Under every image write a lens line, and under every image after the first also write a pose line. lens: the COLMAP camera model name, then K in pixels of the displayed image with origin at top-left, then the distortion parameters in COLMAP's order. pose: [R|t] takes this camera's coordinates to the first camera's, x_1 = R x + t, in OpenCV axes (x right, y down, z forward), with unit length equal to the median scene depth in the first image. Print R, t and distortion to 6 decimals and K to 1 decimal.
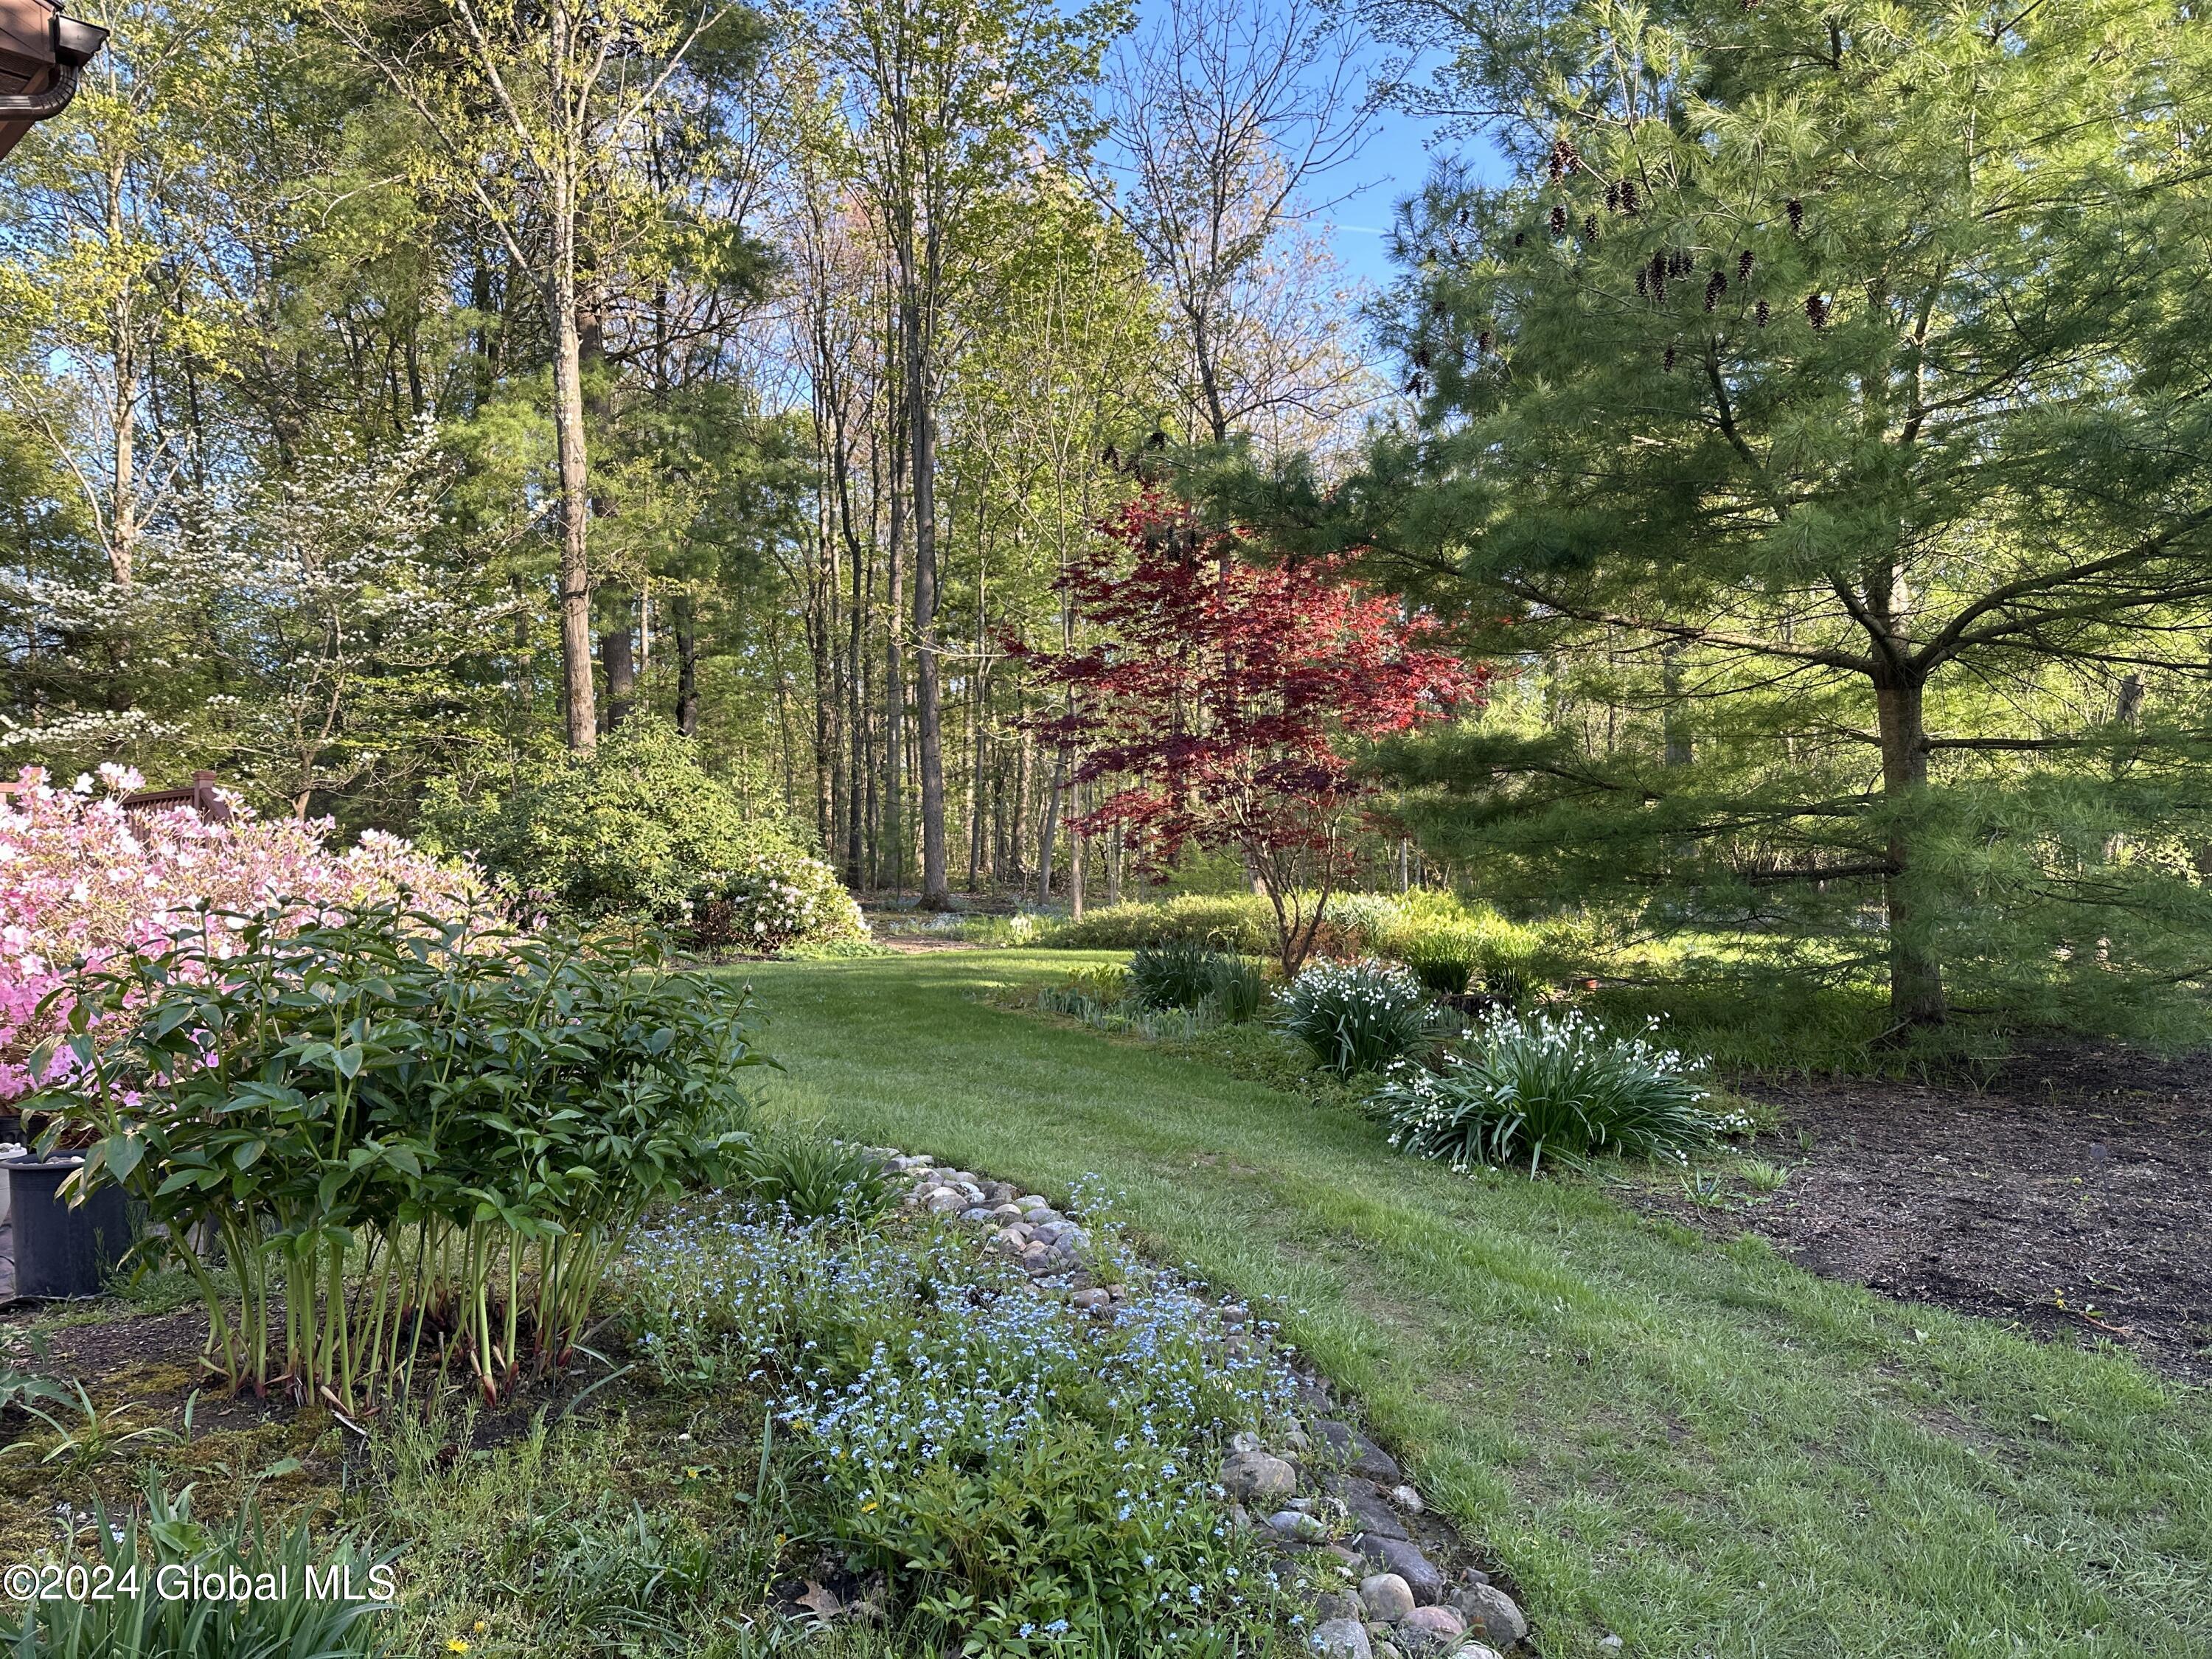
lens RADIAL K [[1564.3, 0, 1098.2], [0, 1564.3, 833.7], [0, 0, 1]] dist [-0.005292, -0.010047]
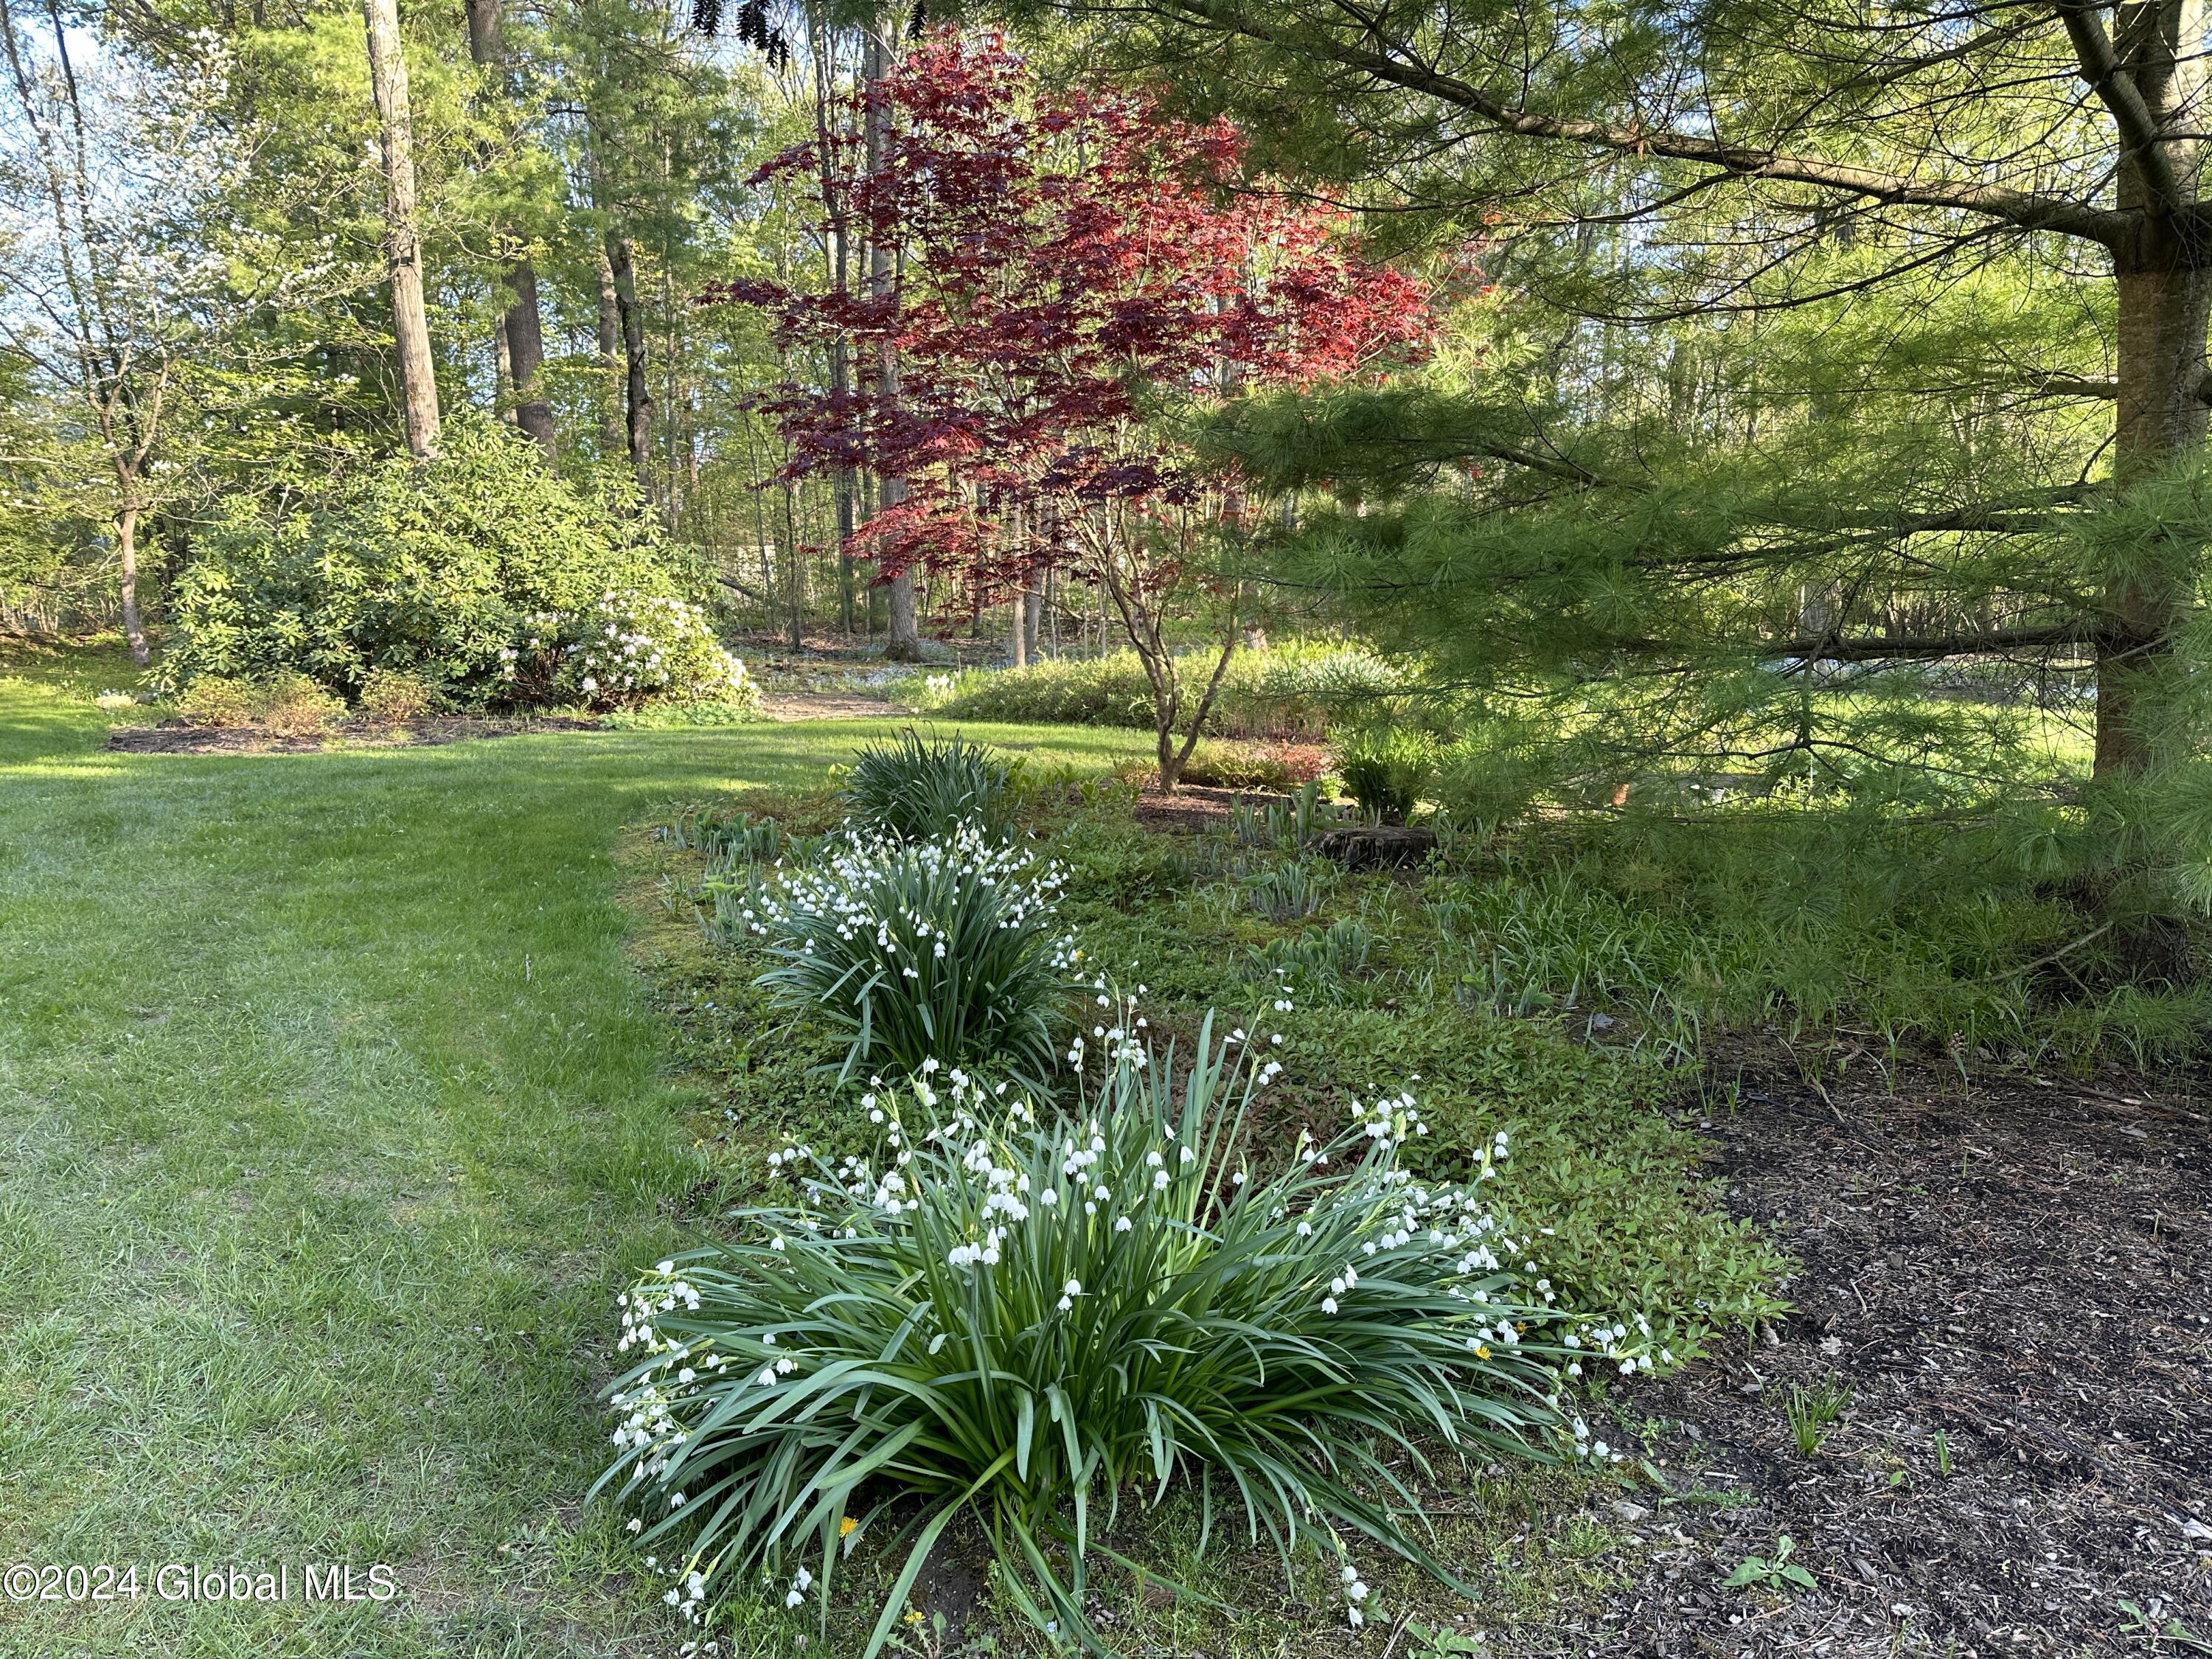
lens RADIAL K [[1564.3, 0, 1115.2], [0, 1564.3, 835.8], [0, 0, 1]] dist [-0.005292, -0.010047]
pose [[0.996504, 0.020961, -0.080878, 0.111434], [-0.007187, 0.985935, 0.166973, 0.001144], [0.083241, -0.165808, 0.982639, 0.227817]]
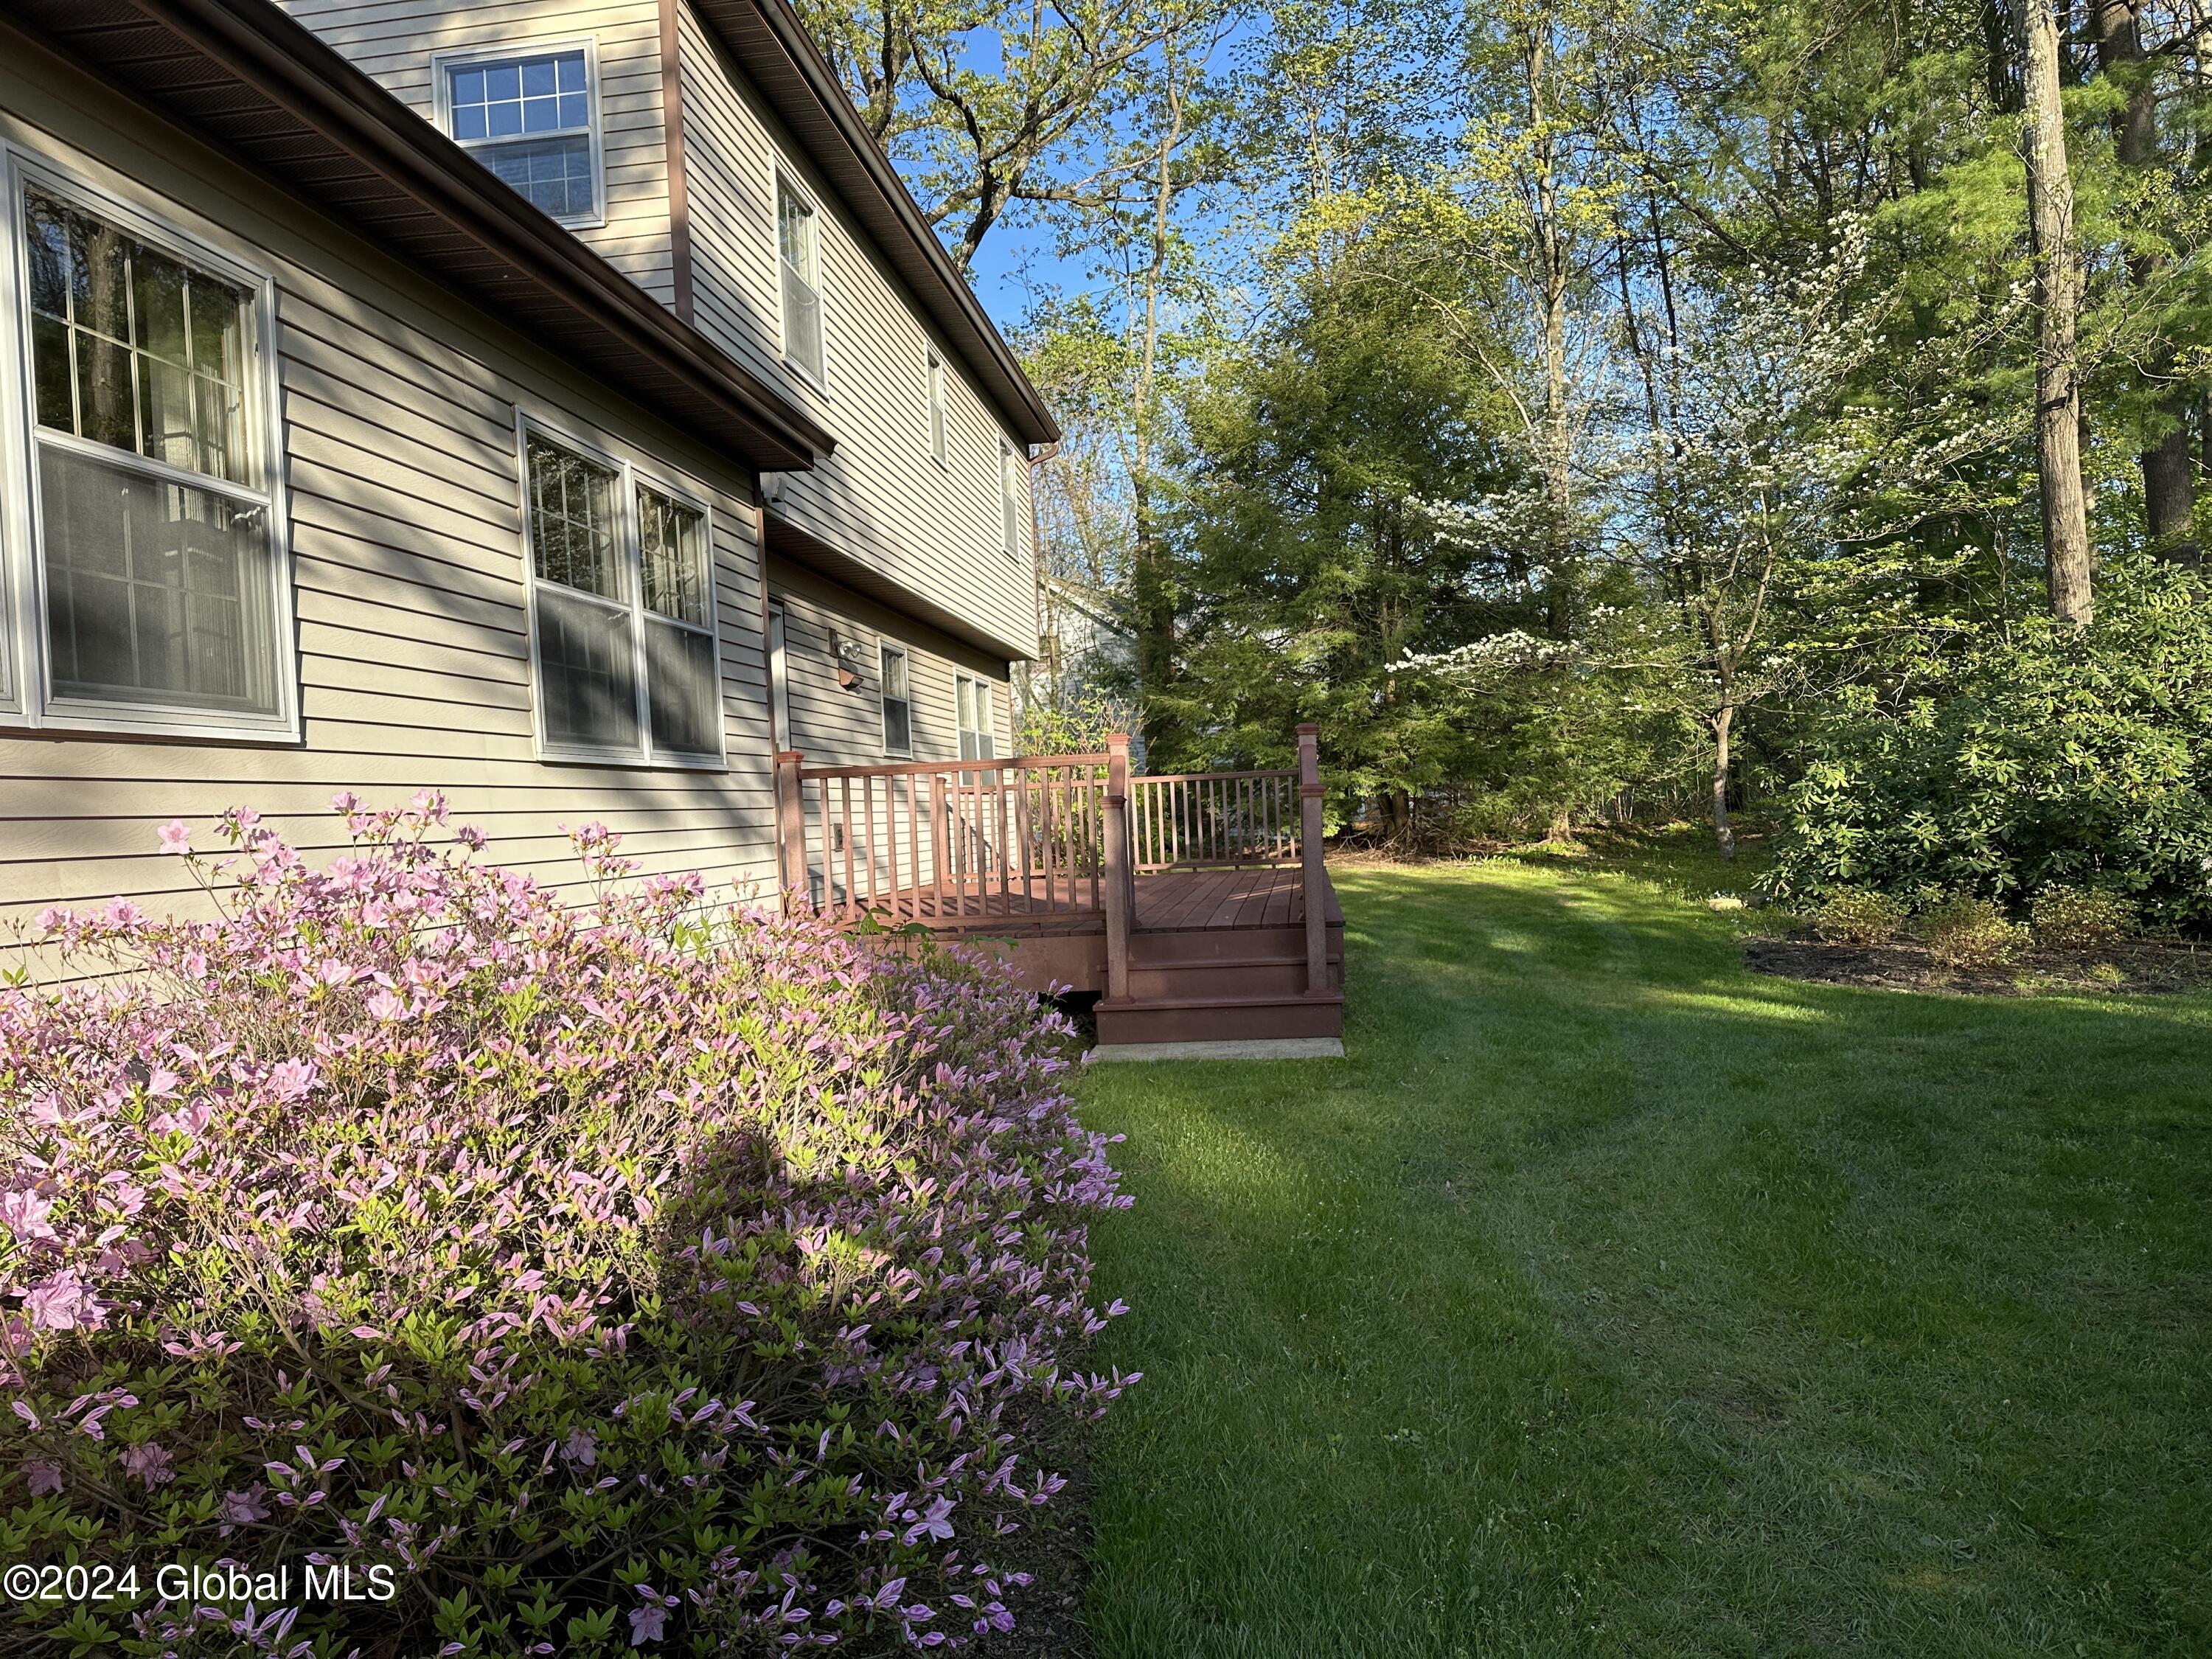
lens RADIAL K [[1564.3, 0, 1104.8], [0, 1564.3, 833.3], [0, 0, 1]] dist [-0.005292, -0.010047]
pose [[0.556981, 0.006582, -0.830499, 0.003929], [0.043449, 0.998368, 0.037052, -0.008300], [0.829388, -0.056722, 0.555786, 0.294946]]
